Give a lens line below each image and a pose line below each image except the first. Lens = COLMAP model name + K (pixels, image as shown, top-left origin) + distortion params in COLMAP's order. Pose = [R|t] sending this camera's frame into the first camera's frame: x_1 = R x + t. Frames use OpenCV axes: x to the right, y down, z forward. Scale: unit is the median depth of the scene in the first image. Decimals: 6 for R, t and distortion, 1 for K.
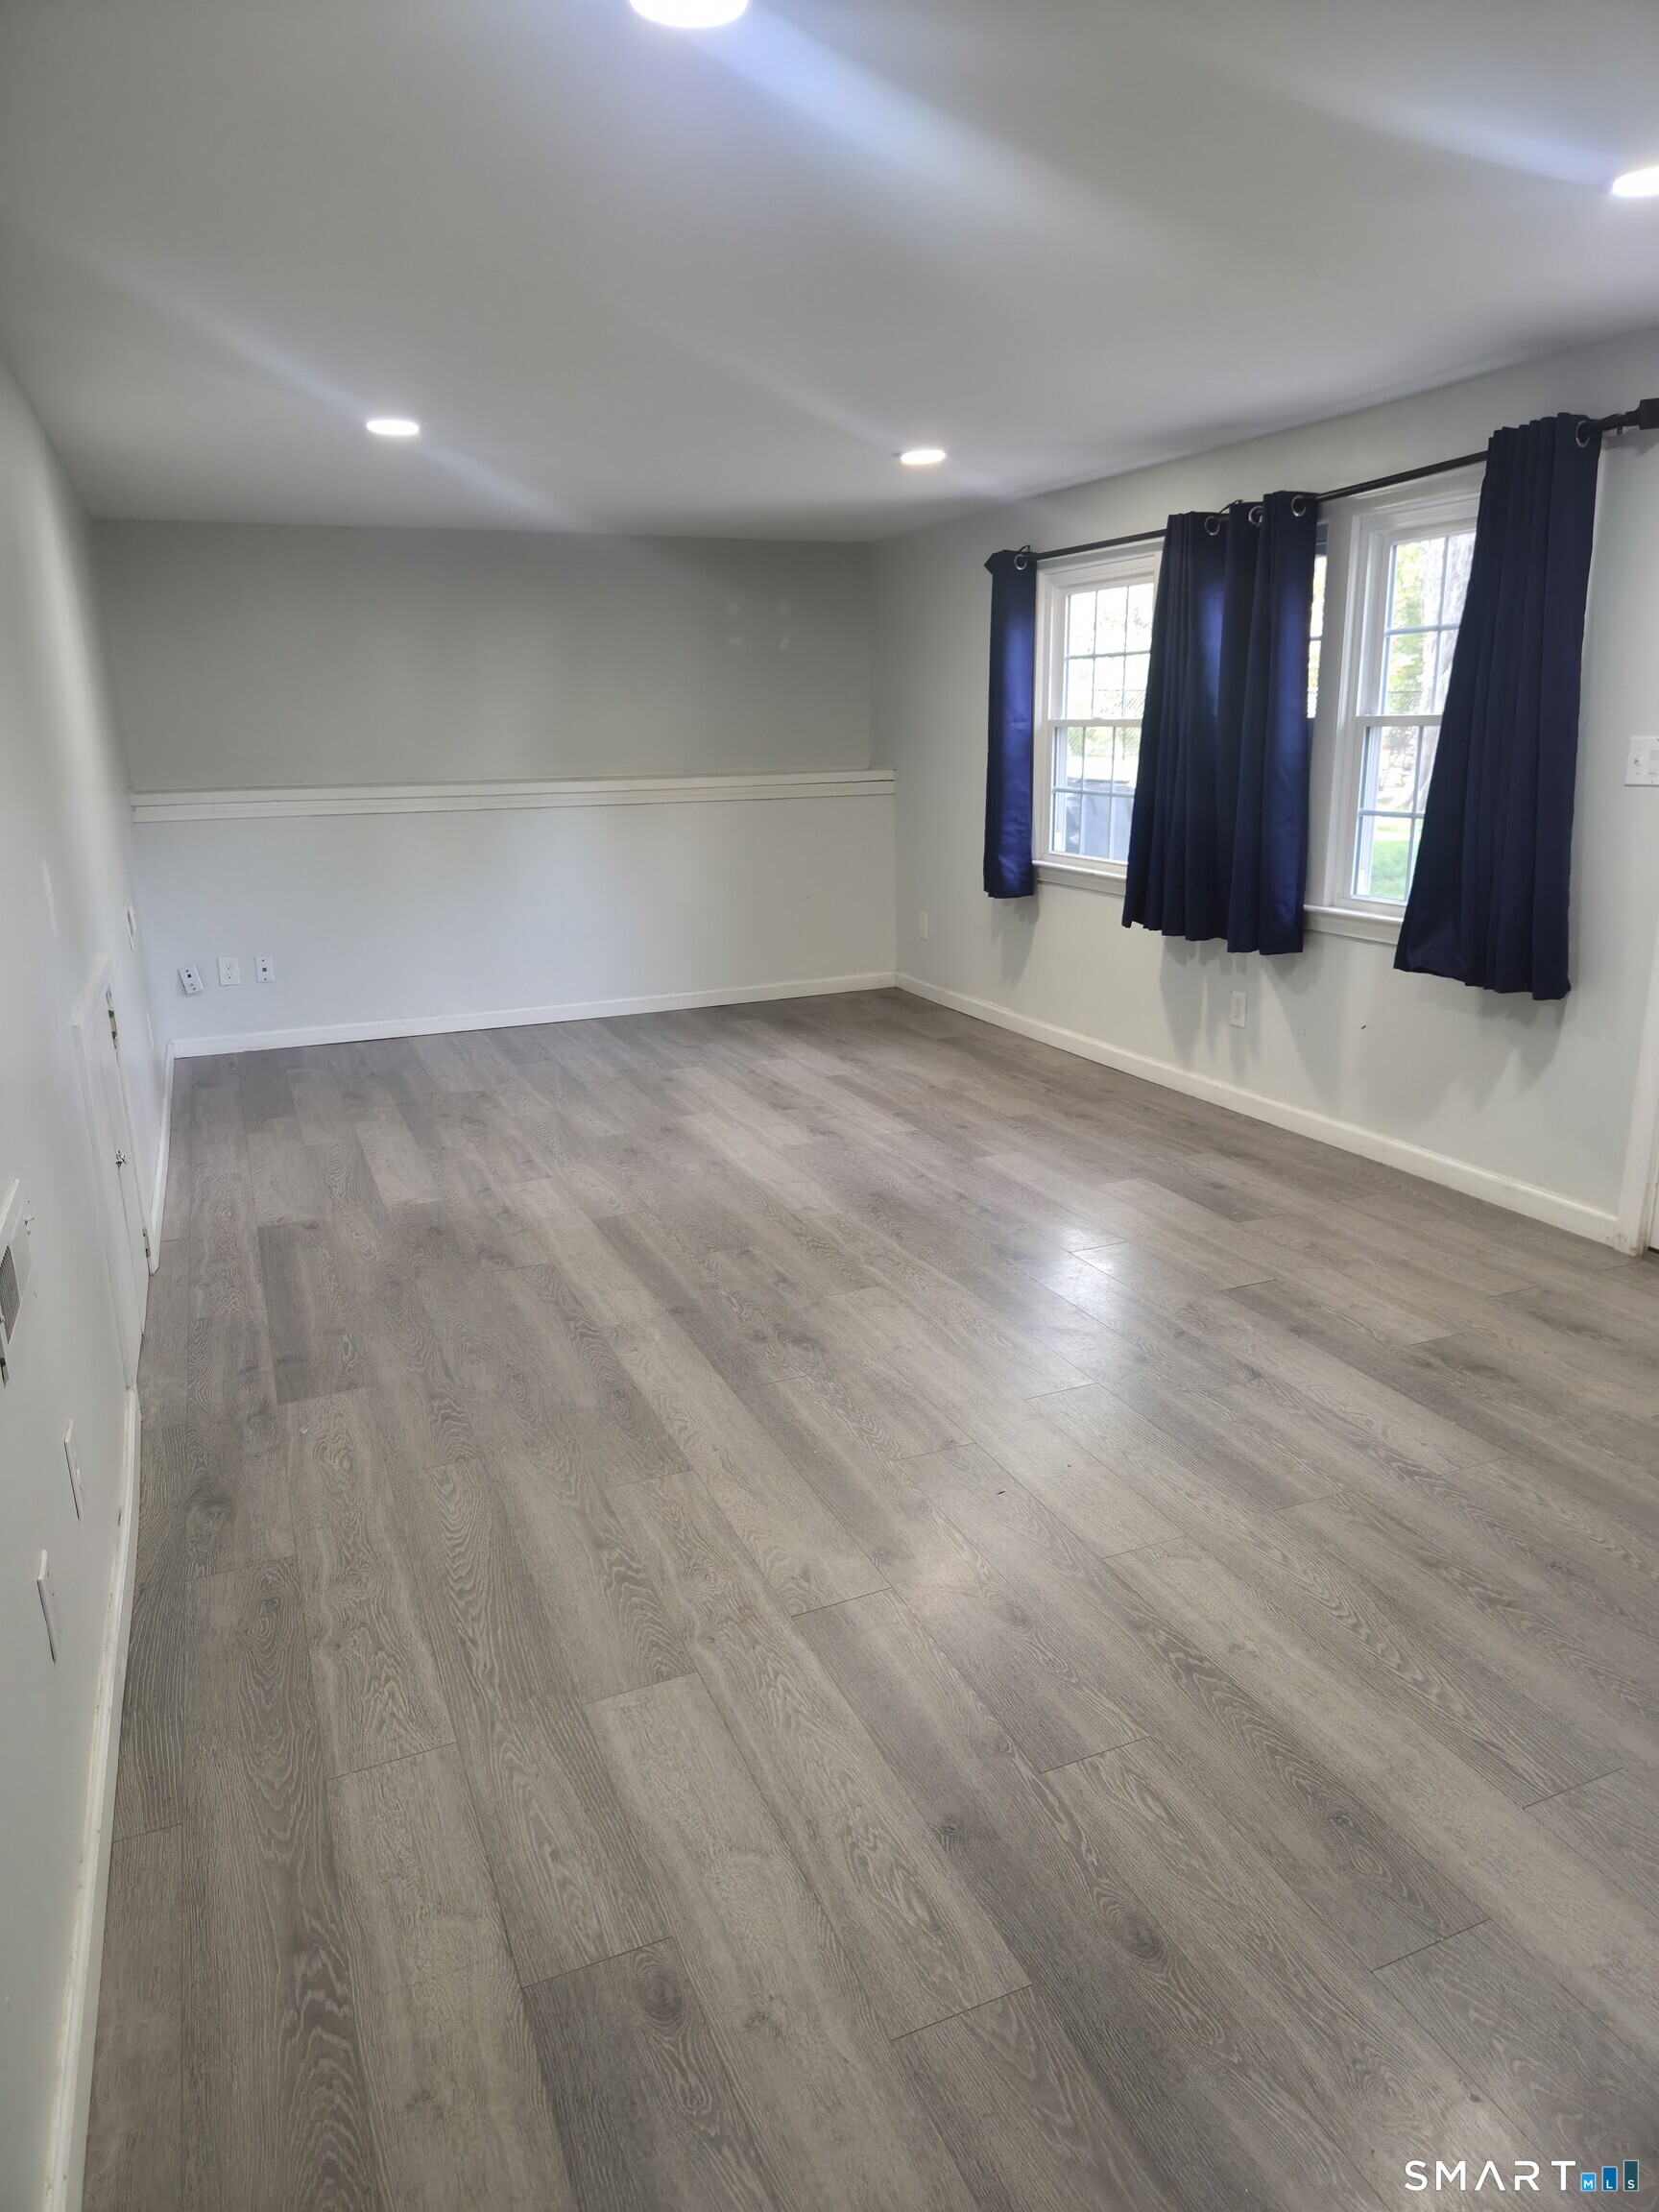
lens RADIAL K [[1460.1, 0, 838.8], [0, 1460.1, 1112.1], [0, 0, 1]] dist [0.026365, -0.016772]
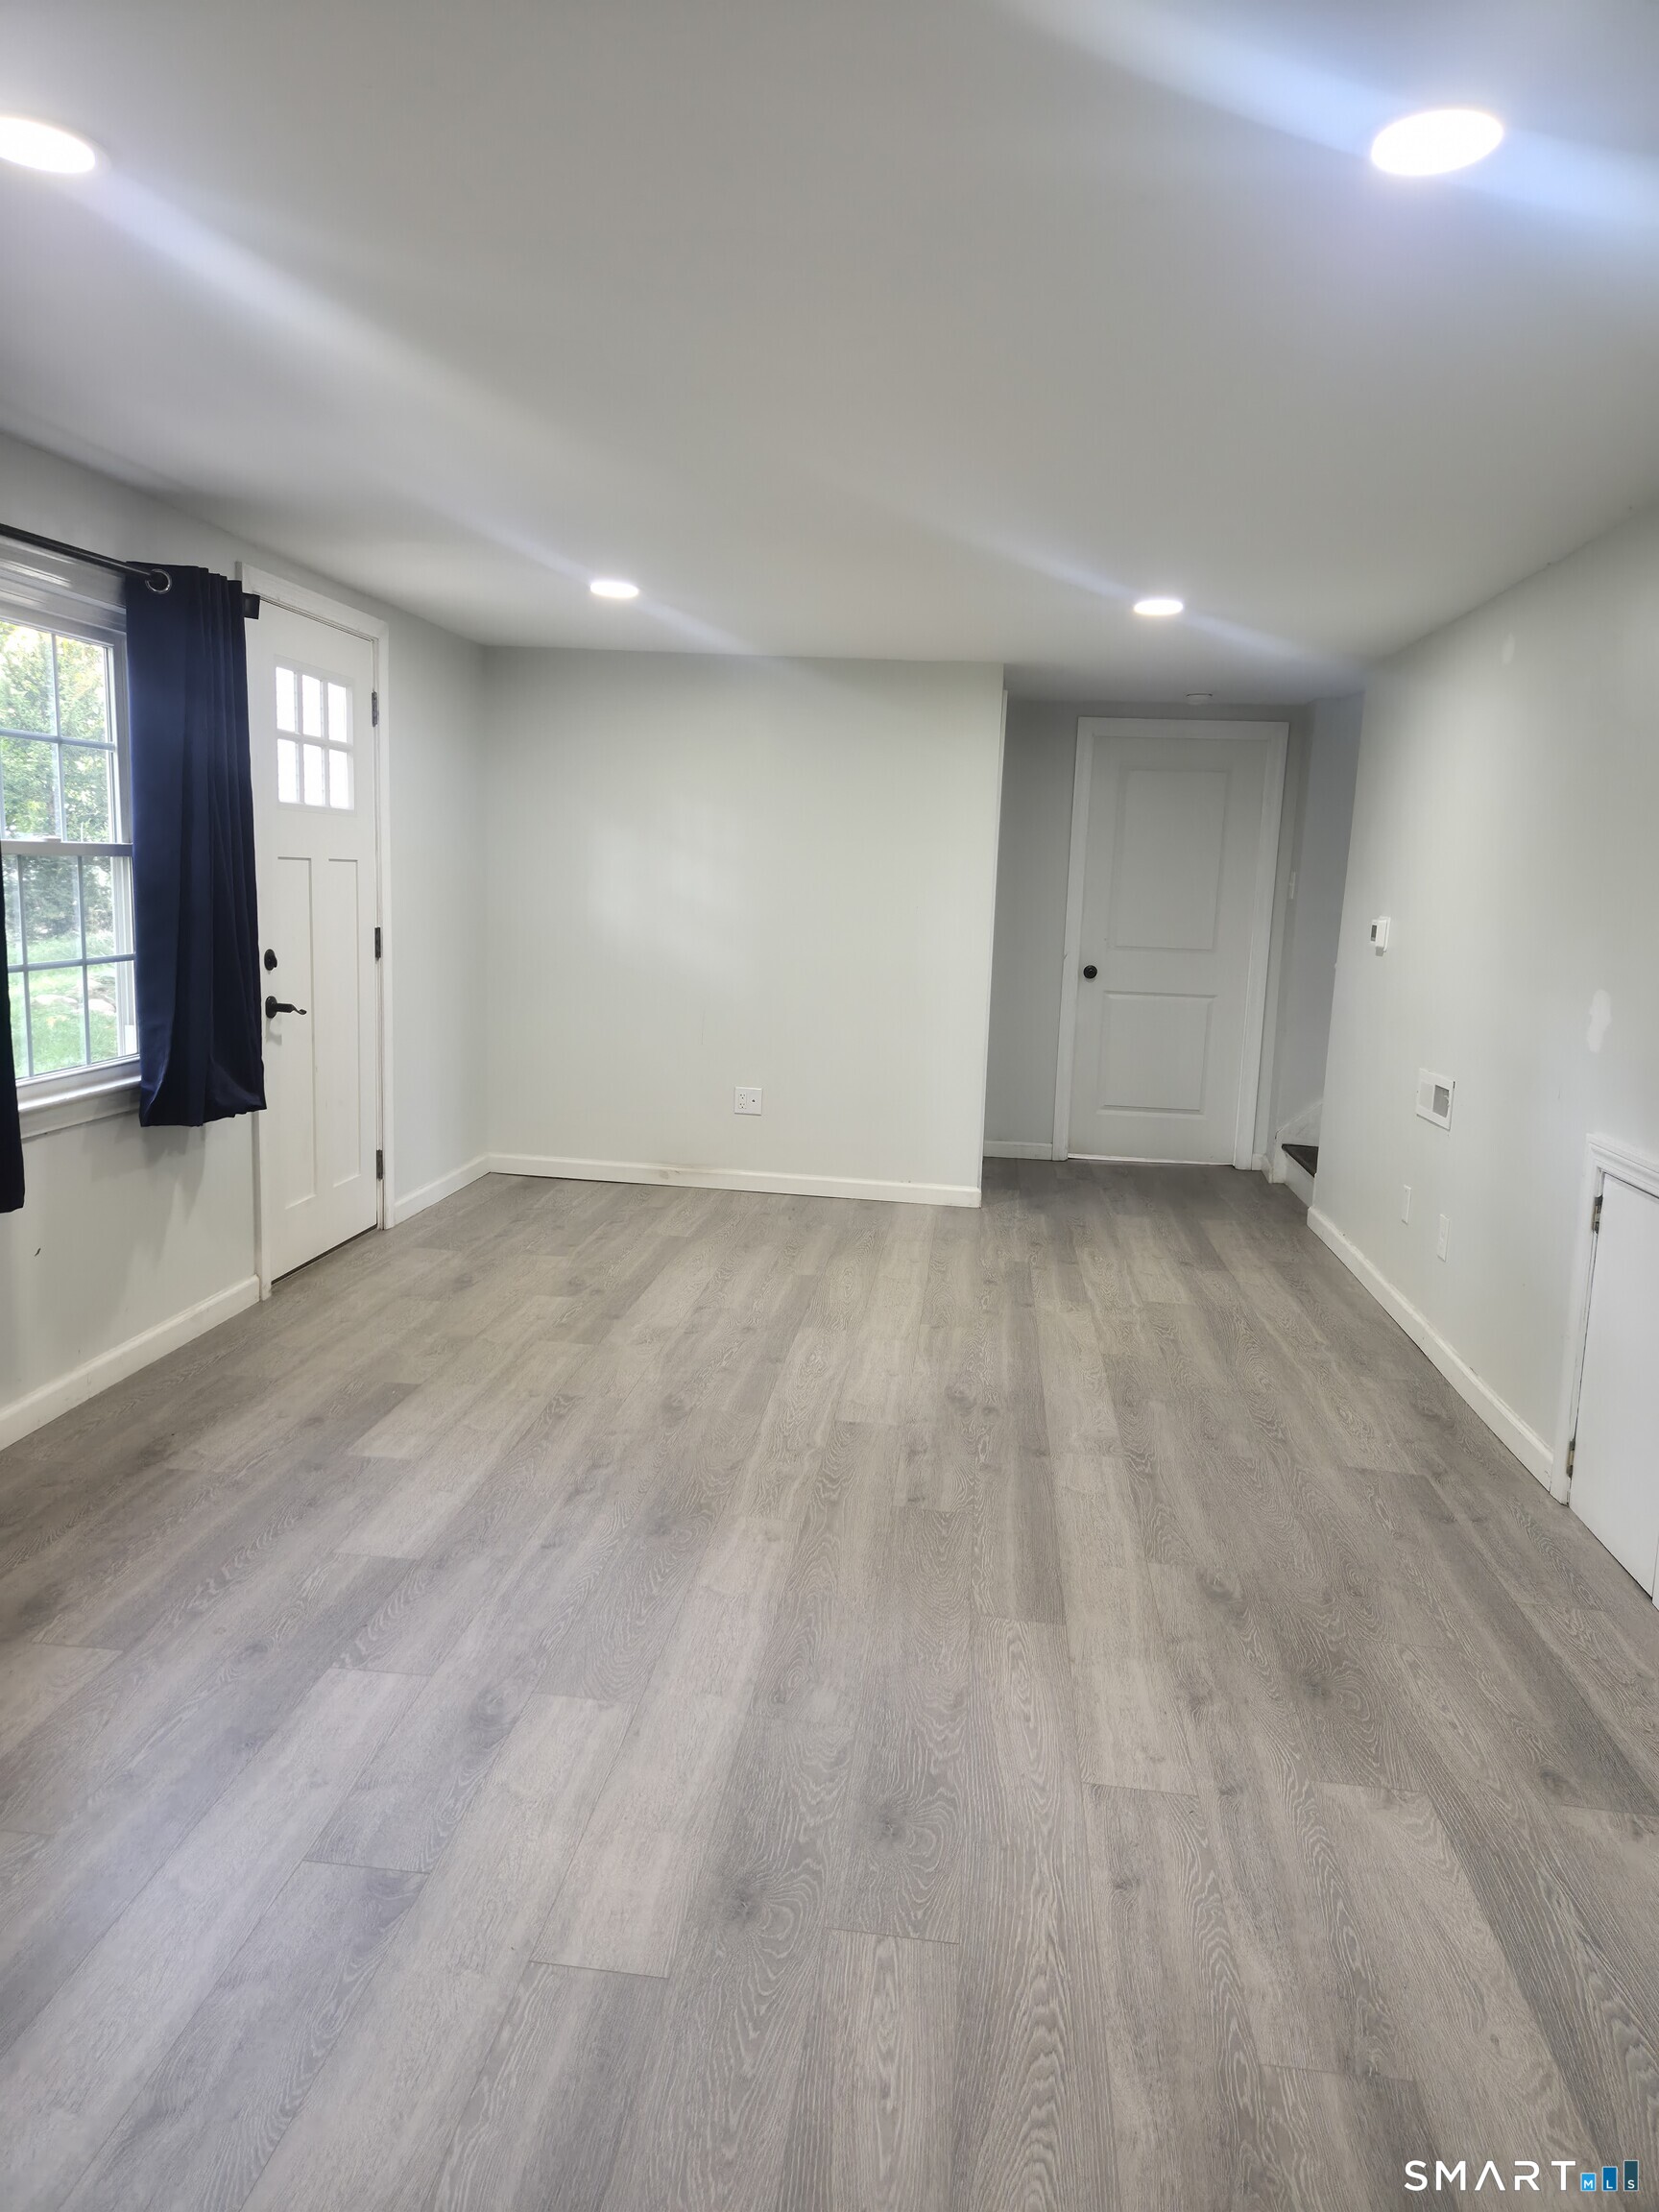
lens RADIAL K [[1460.1, 0, 834.3], [0, 1460.1, 1102.6], [0, 0, 1]] dist [0.026365, -0.016772]
pose [[-0.874863, -0.088459, 0.476224, -0.417016], [0.106813, 0.923745, 0.367812, -0.438132], [-0.472446, 0.372652, -0.798702, 1.681685]]
